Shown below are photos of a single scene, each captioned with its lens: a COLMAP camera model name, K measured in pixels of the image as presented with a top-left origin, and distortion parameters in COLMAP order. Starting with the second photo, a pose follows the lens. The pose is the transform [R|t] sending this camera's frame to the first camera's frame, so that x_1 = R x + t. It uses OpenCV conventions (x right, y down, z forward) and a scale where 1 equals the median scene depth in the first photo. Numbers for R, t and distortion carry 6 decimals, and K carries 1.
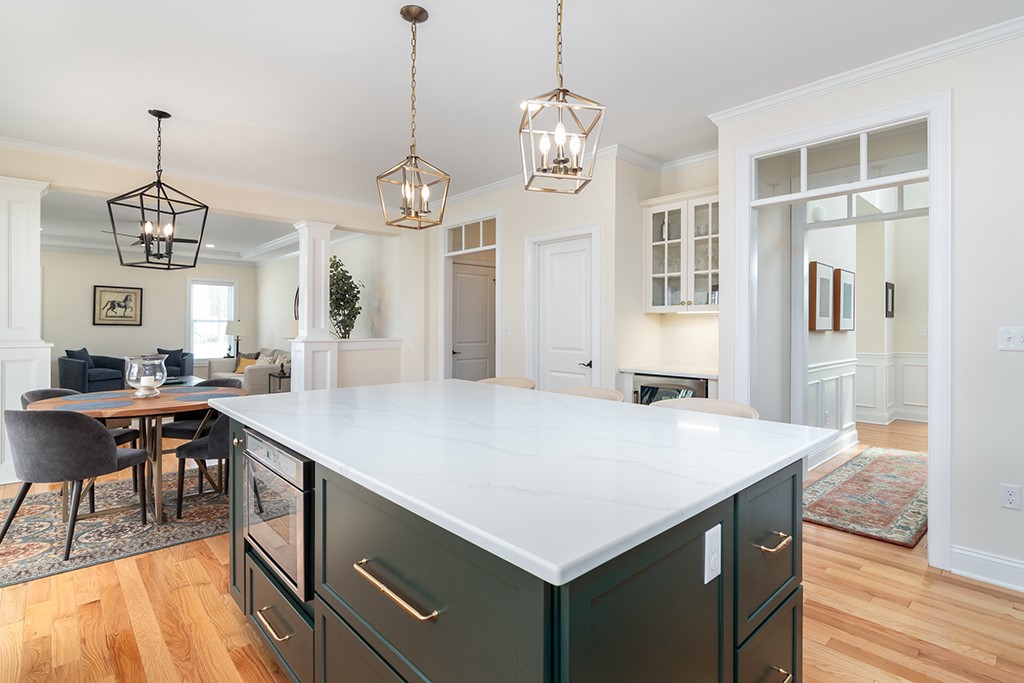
lens RADIAL K [[504.0, 0, 512.6], [0, 504.0, 325.5], [0, 0, 1]] dist [0.000141, -0.000246]
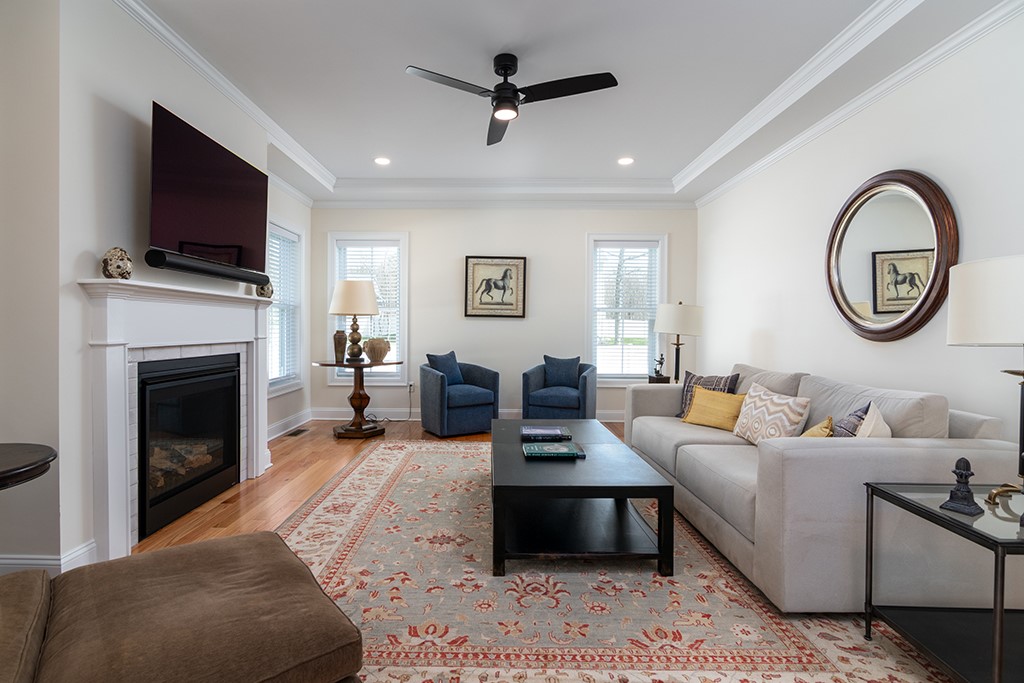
lens RADIAL K [[493.4, 0, 509.2], [0, 493.4, 330.7], [0, 0, 1]] dist [0.003002, -0.000172]
pose [[0.738474, 0.001586, -0.674281, -0.352025], [-0.001578, 0.999999, 0.000623, 0.016469], [0.674281, 0.000604, 0.738475, 0.556365]]
